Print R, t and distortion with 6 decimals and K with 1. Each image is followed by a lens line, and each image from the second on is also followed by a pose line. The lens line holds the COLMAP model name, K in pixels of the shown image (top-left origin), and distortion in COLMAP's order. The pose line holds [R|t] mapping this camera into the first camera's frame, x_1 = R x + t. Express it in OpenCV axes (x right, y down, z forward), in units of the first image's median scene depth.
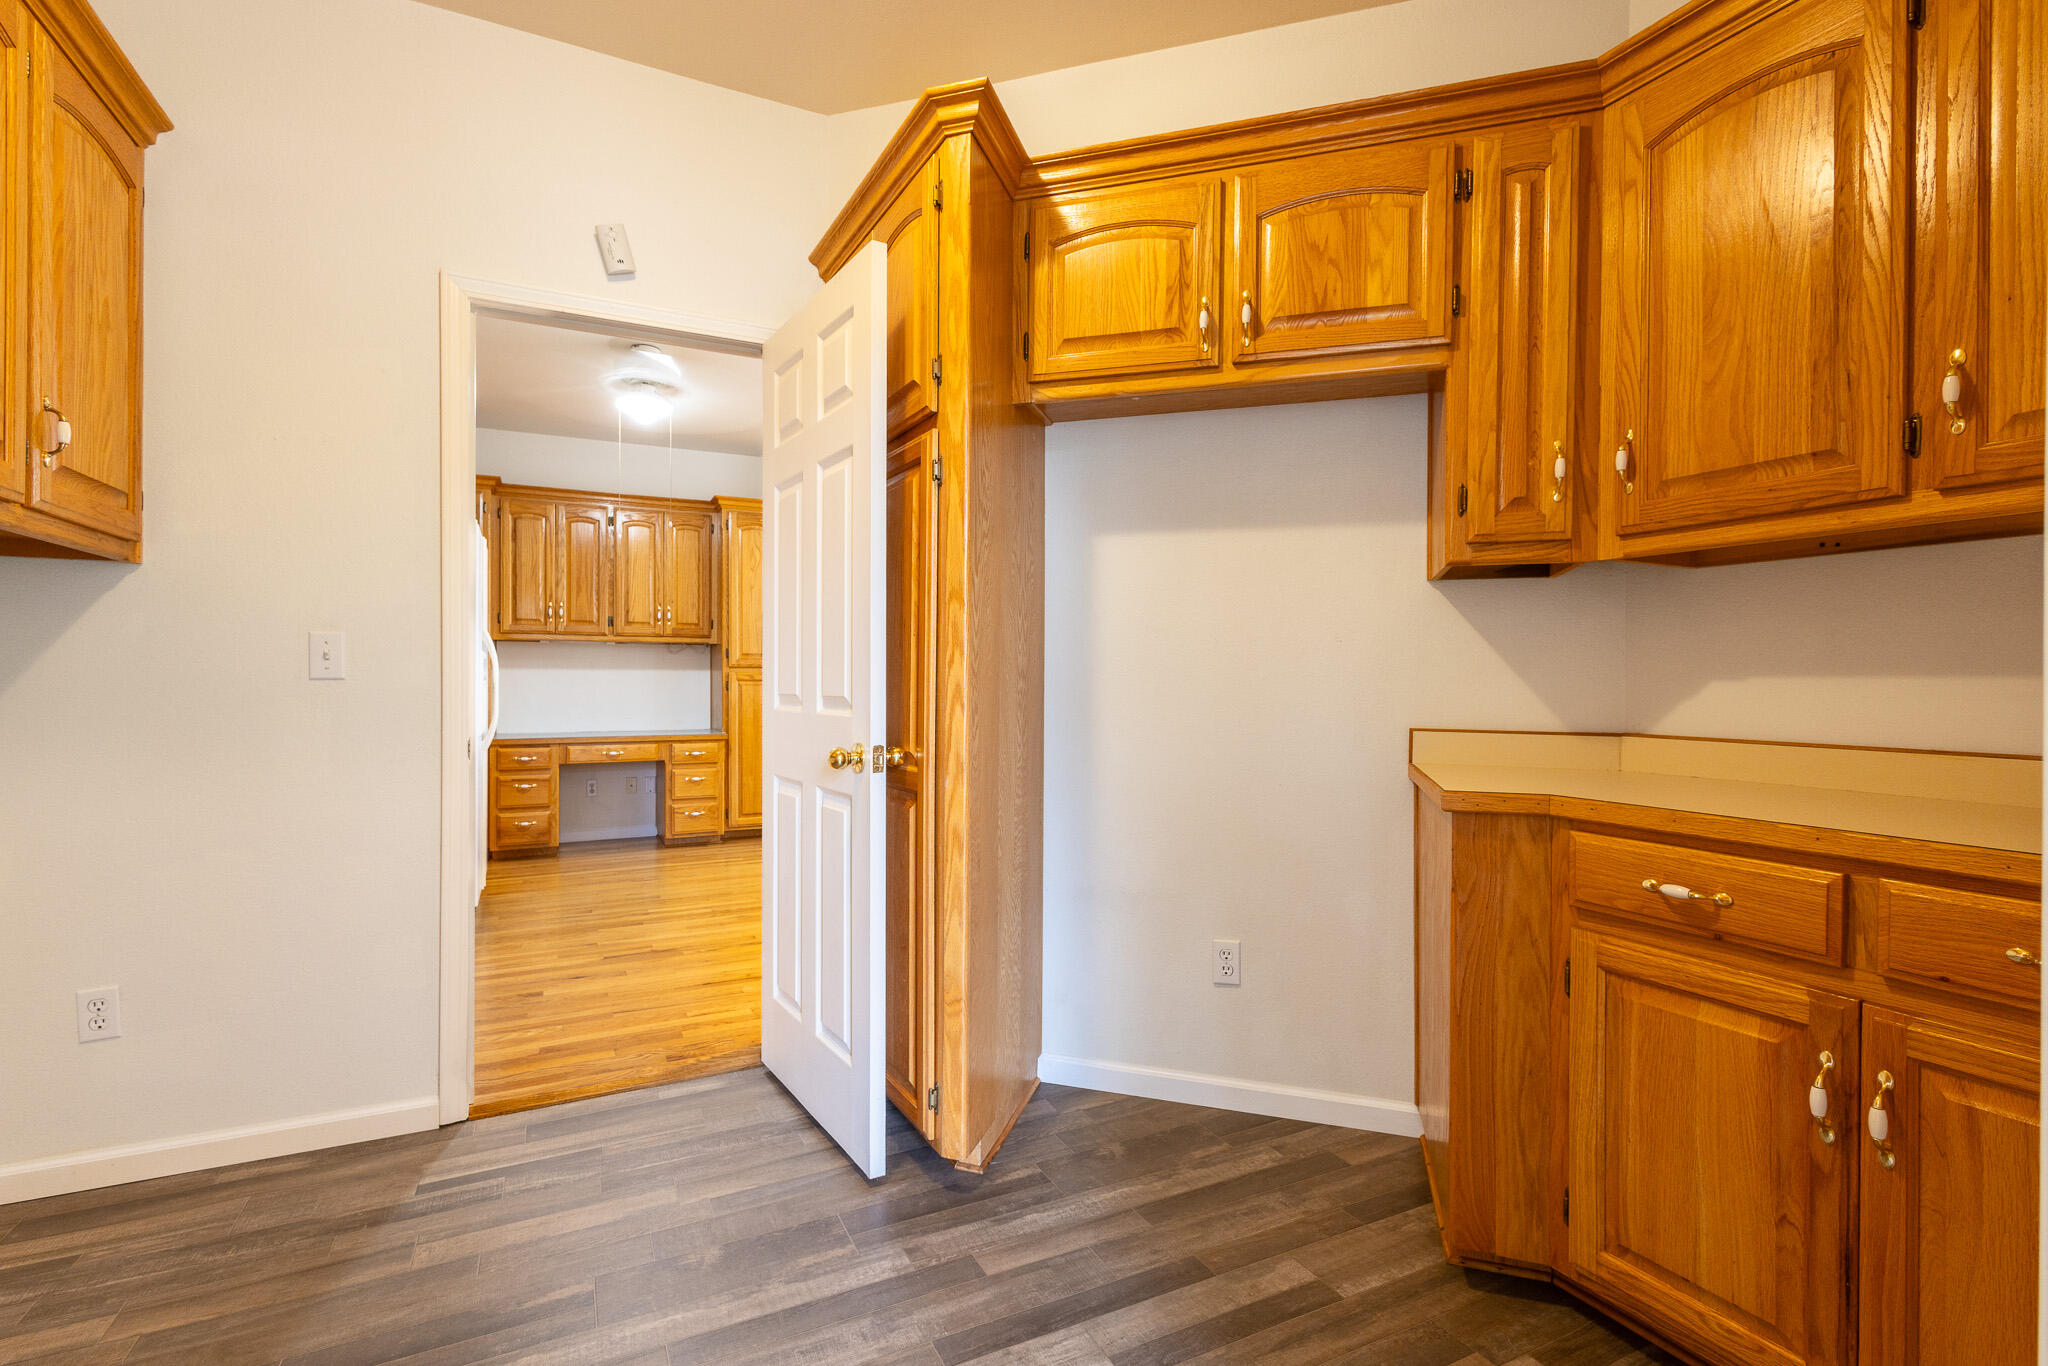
lens RADIAL K [[933.8, 0, 1023.8], [0, 933.8, 682.2], [0, 0, 1]] dist [0.004646, -0.000649]
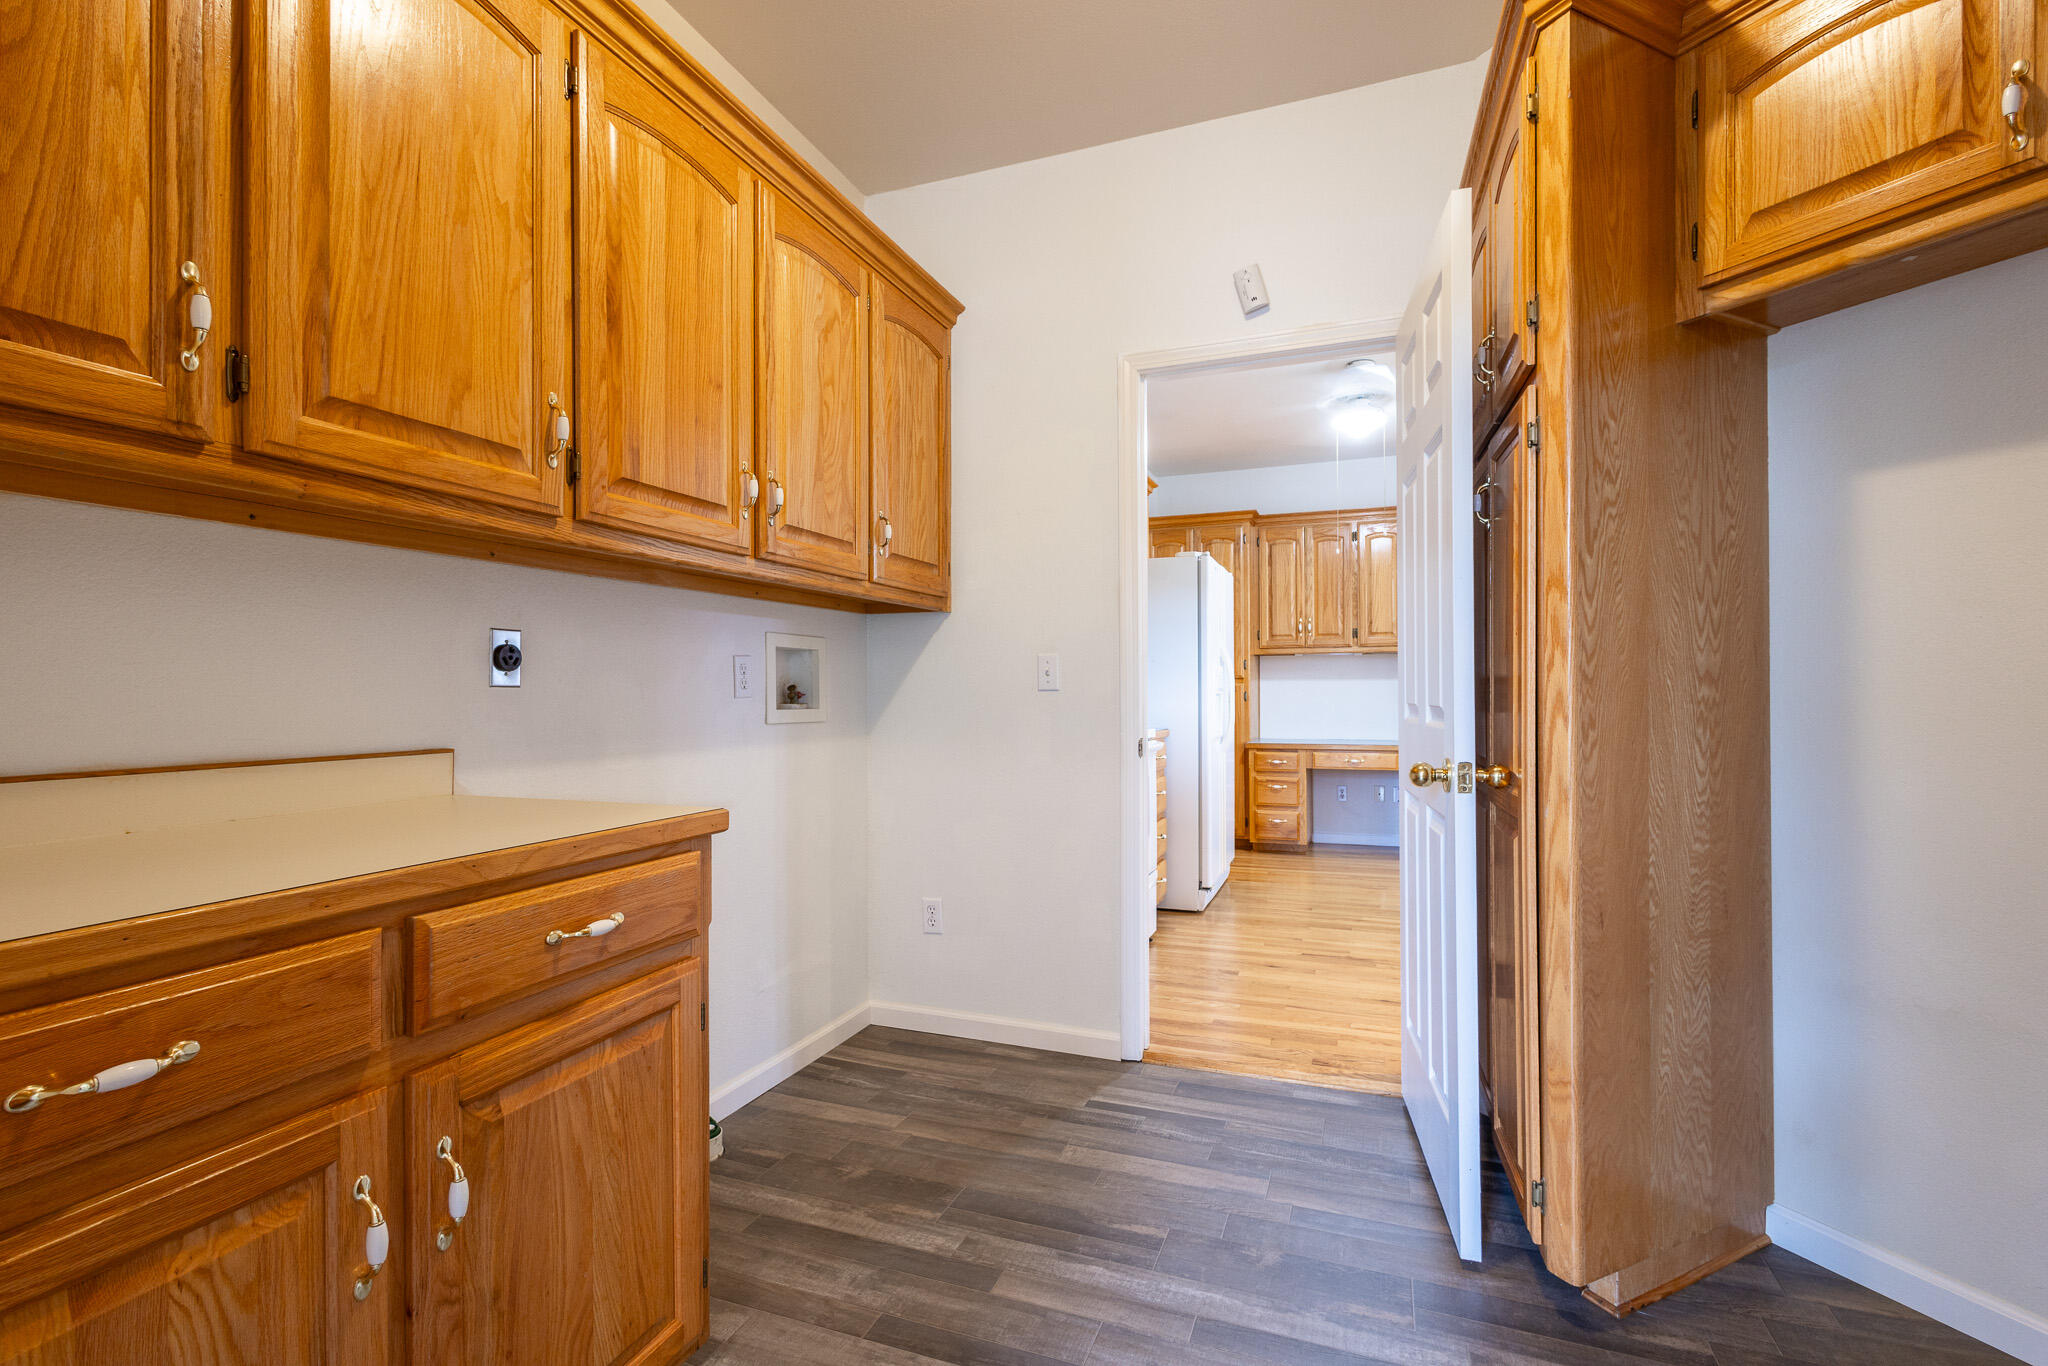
lens RADIAL K [[930.4, 0, 1024.0], [0, 930.4, 683.0], [0, 0, 1]] dist [0.007707, -0.000467]
pose [[0.676360, -0.011675, -0.736479, 0.073765], [0.004540, 0.999921, -0.011681, 0.000579], [0.736557, 0.004557, 0.676360, 0.037063]]
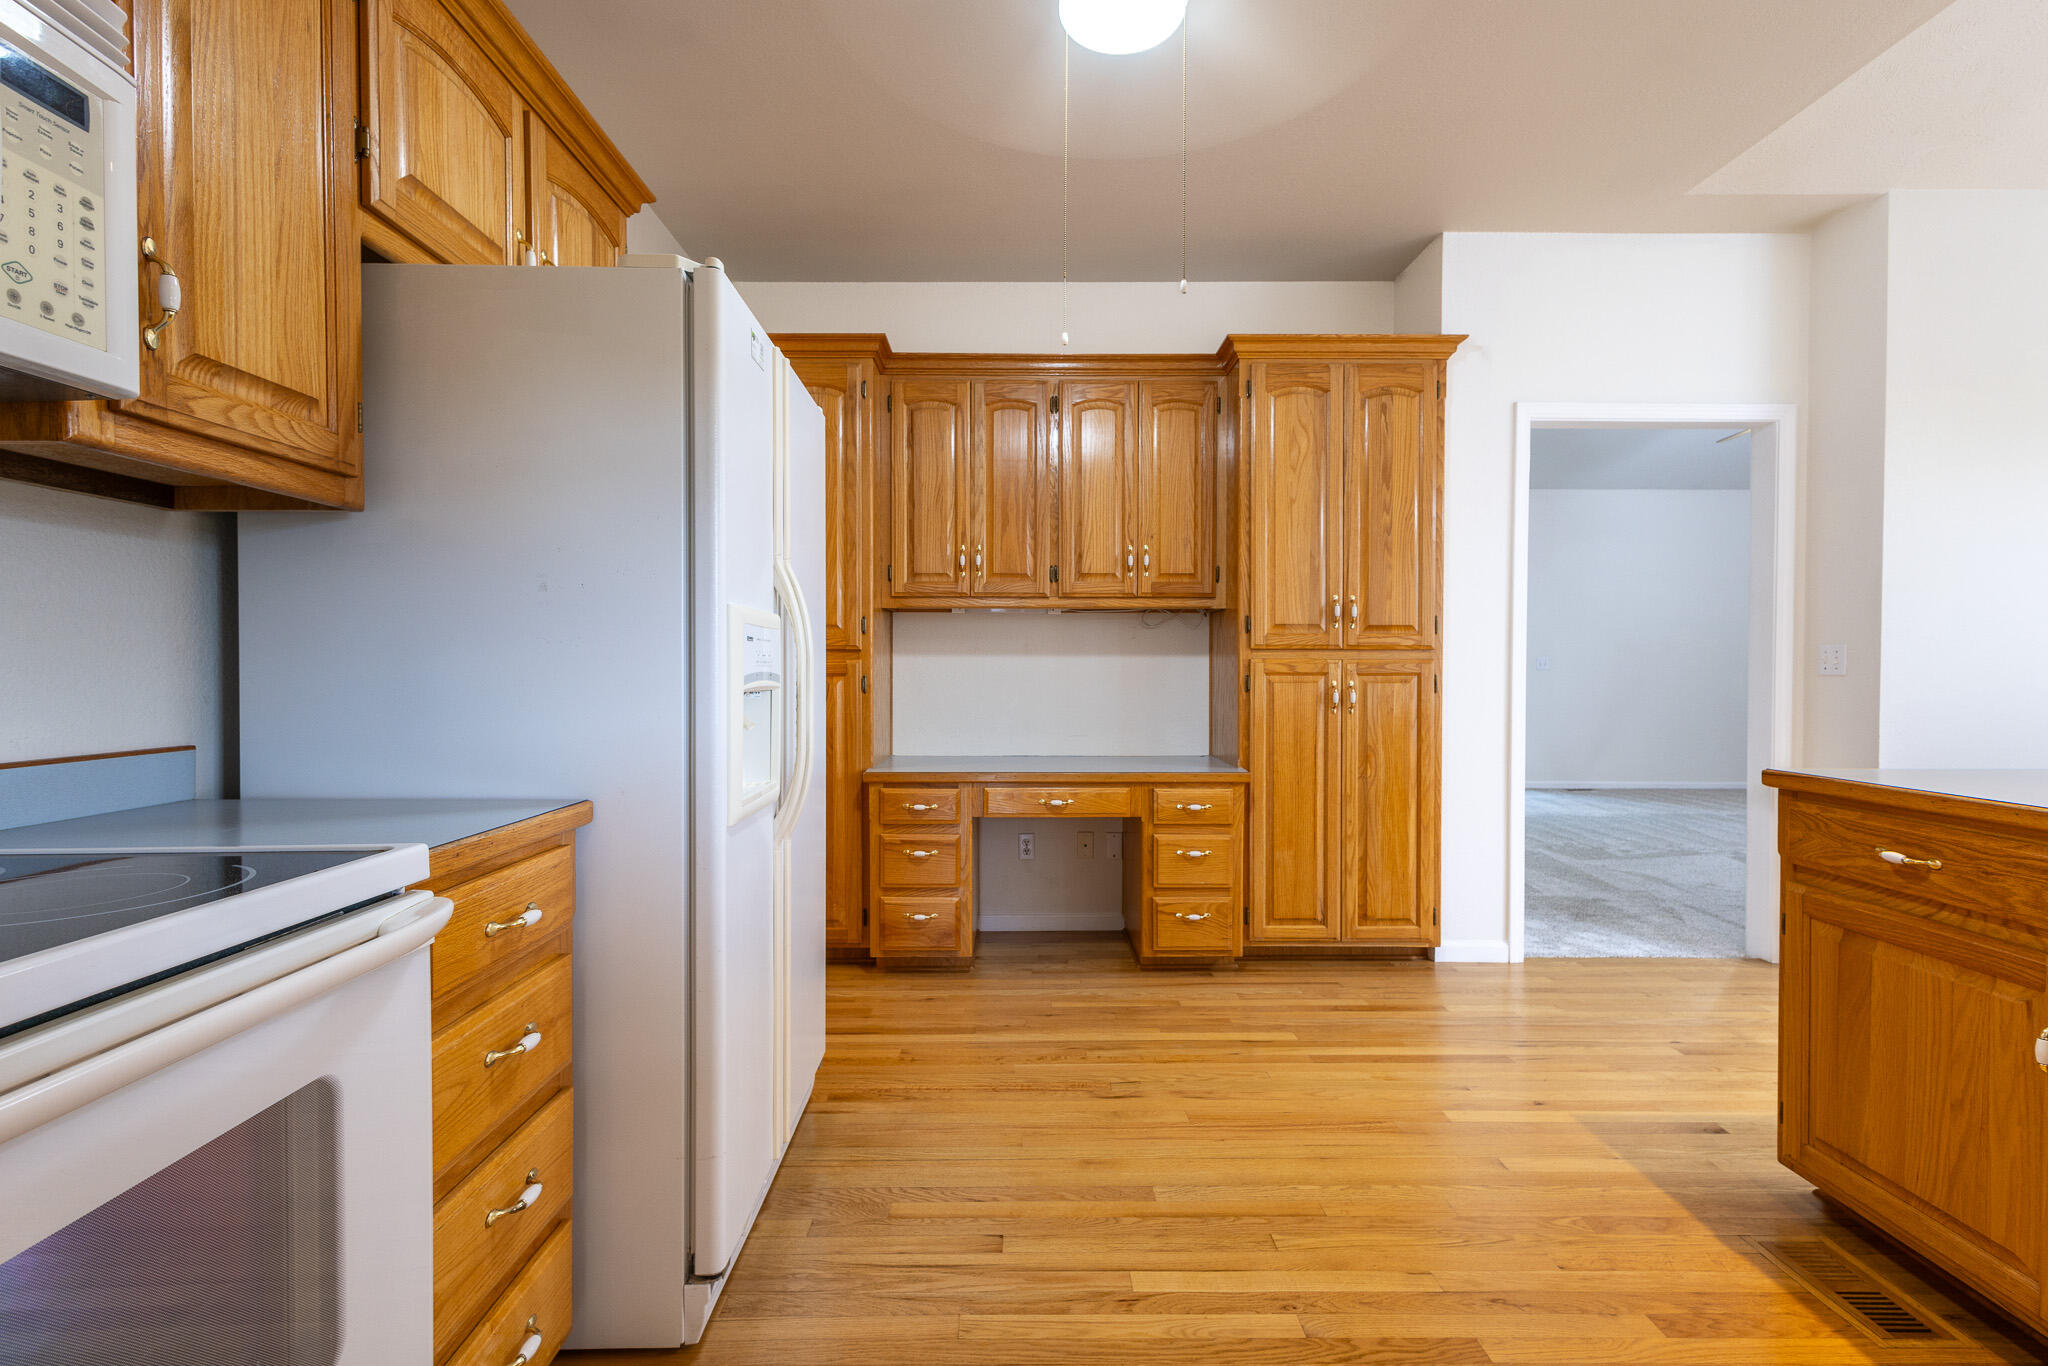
lens RADIAL K [[943.0, 0, 1025.2], [0, 943.0, 686.1], [0, 0, 1]] dist [0.003042, -0.000518]
pose [[0.898674, 0.007863, -0.438546, -0.211565], [-0.000637, 0.999862, 0.016620, -0.004166], [0.438616, -0.014656, 0.898555, 0.490955]]
